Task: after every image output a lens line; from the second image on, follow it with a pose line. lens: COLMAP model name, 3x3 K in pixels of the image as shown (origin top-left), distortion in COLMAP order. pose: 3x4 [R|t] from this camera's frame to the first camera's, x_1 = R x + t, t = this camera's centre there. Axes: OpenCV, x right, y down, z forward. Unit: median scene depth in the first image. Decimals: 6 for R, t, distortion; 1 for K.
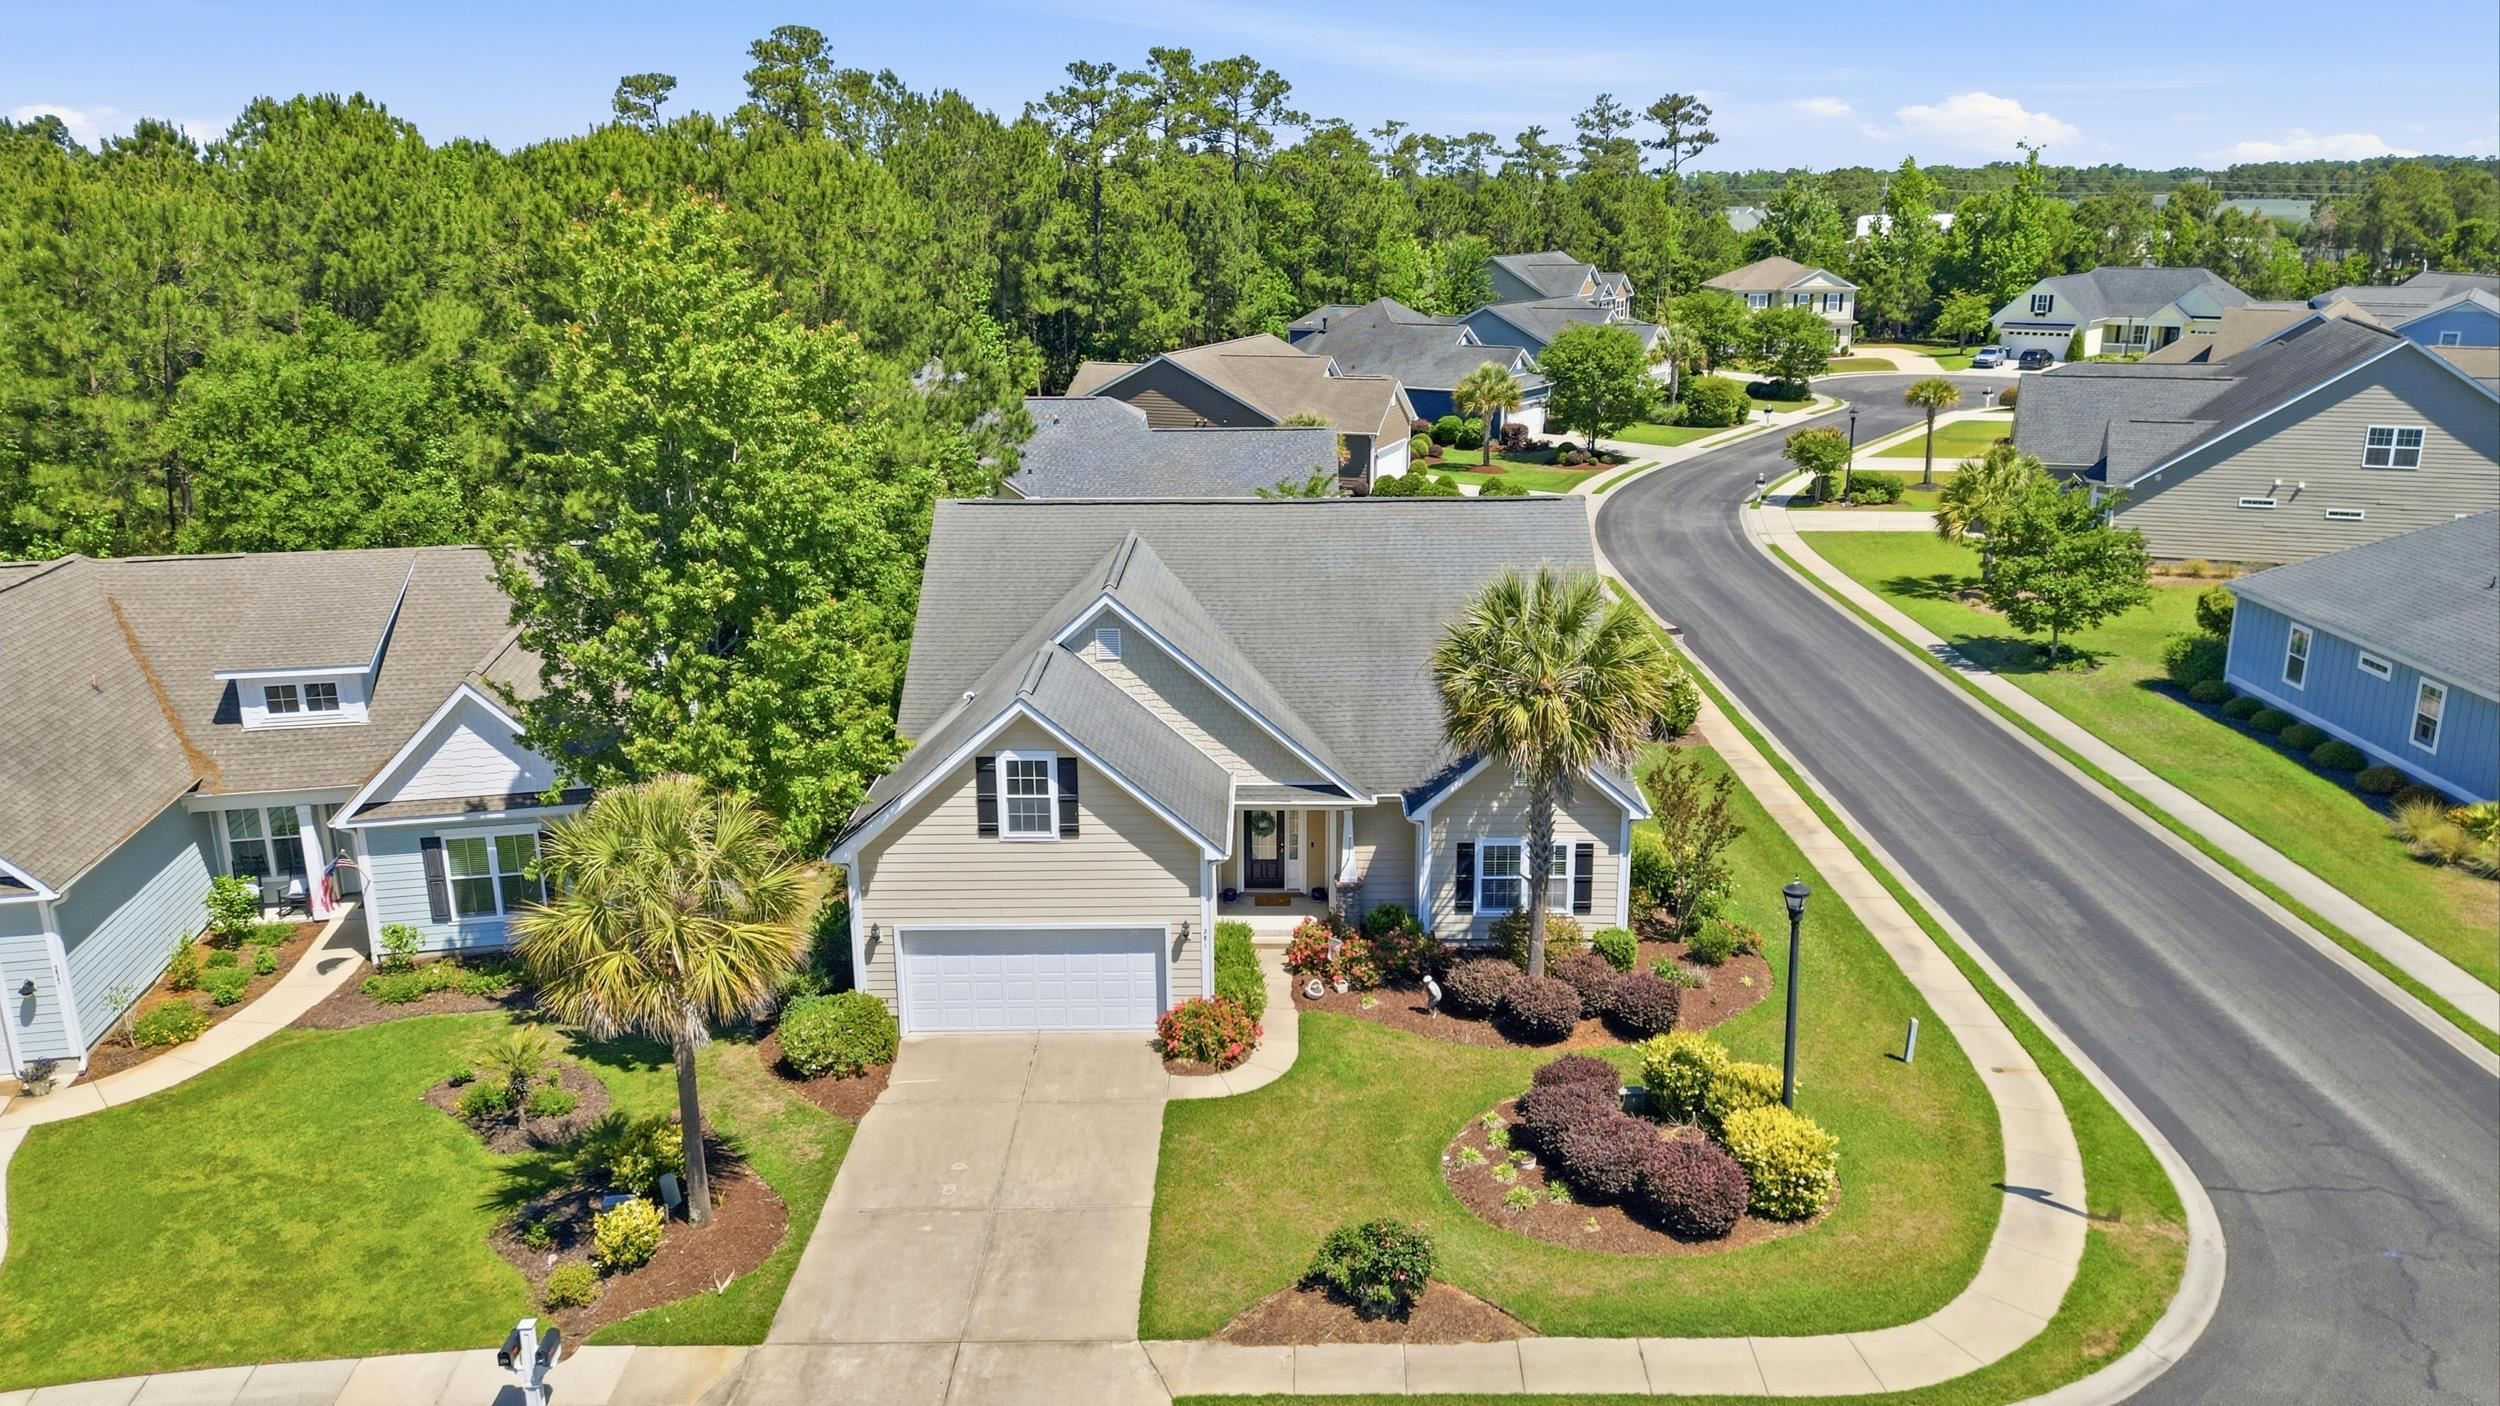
lens RADIAL K [[1866.1, 0, 1234.8], [0, 1866.1, 696.6], [0, 0, 1]] dist [0.043068, 0.001664]
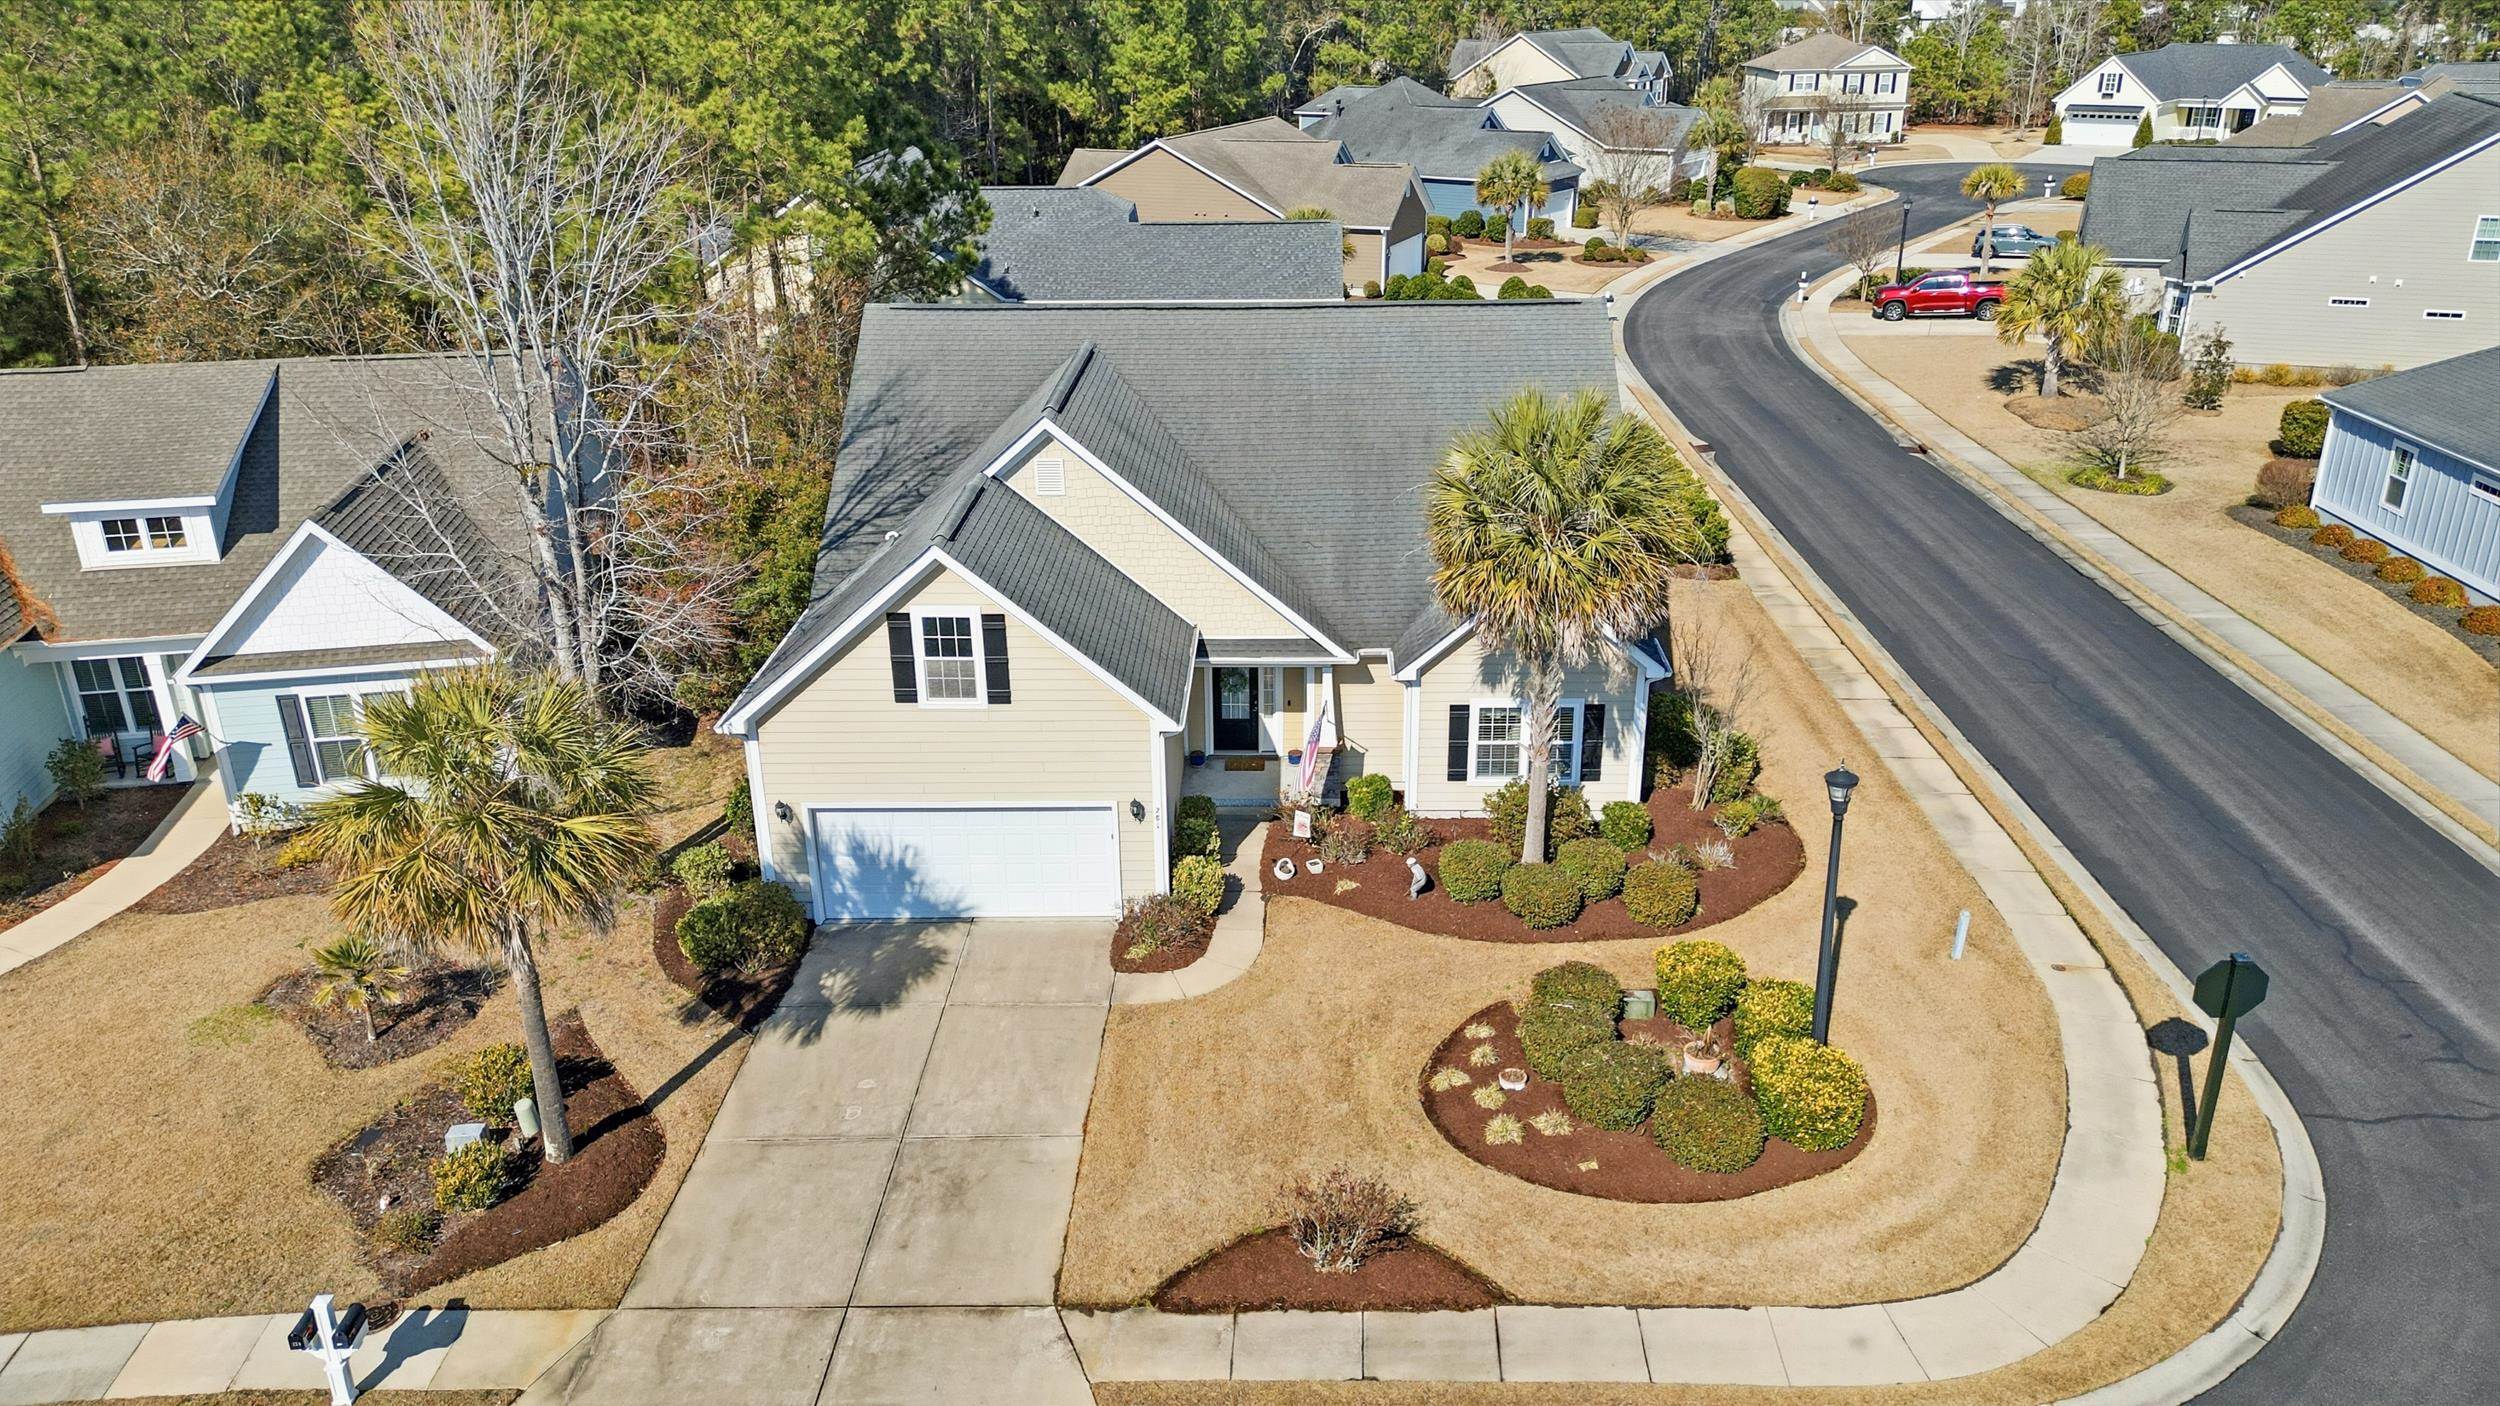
lens RADIAL K [[1821.2, 0, 1250.0], [0, 1821.2, 703.0], [0, 0, 1]] dist [0.052680, -0.006313]
pose [[0.999935, 0.001670, -0.011300, 0.034058], [-0.000382, 0.993599, 0.112960, -0.019281], [0.011416, -0.112949, 0.993535, 0.141955]]
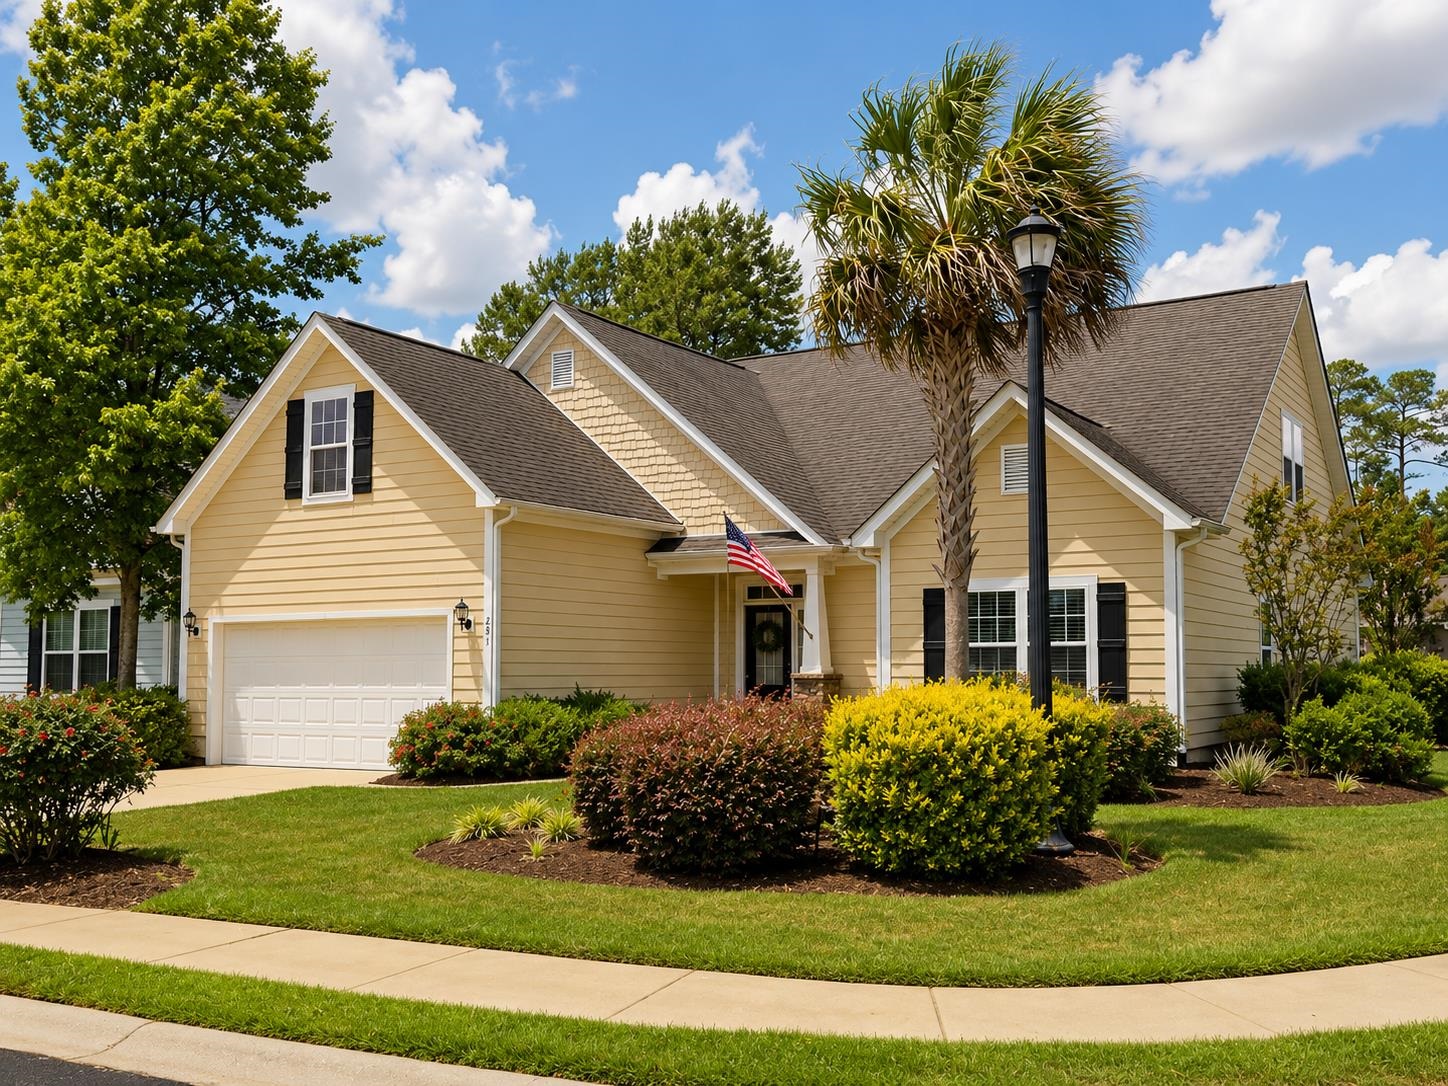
lens RADIAL K [[1448.5, 0, 664.7], [0, 1448.5, 543.6], [0, 0, 1]] dist [-0.074478, 0.238161]
pose [[0.843878, -0.042432, -0.534855, 0.322109], [-0.159340, 0.932073, -0.325347, 0.250727], [0.512329, 0.359777, 0.779795, 0.522400]]
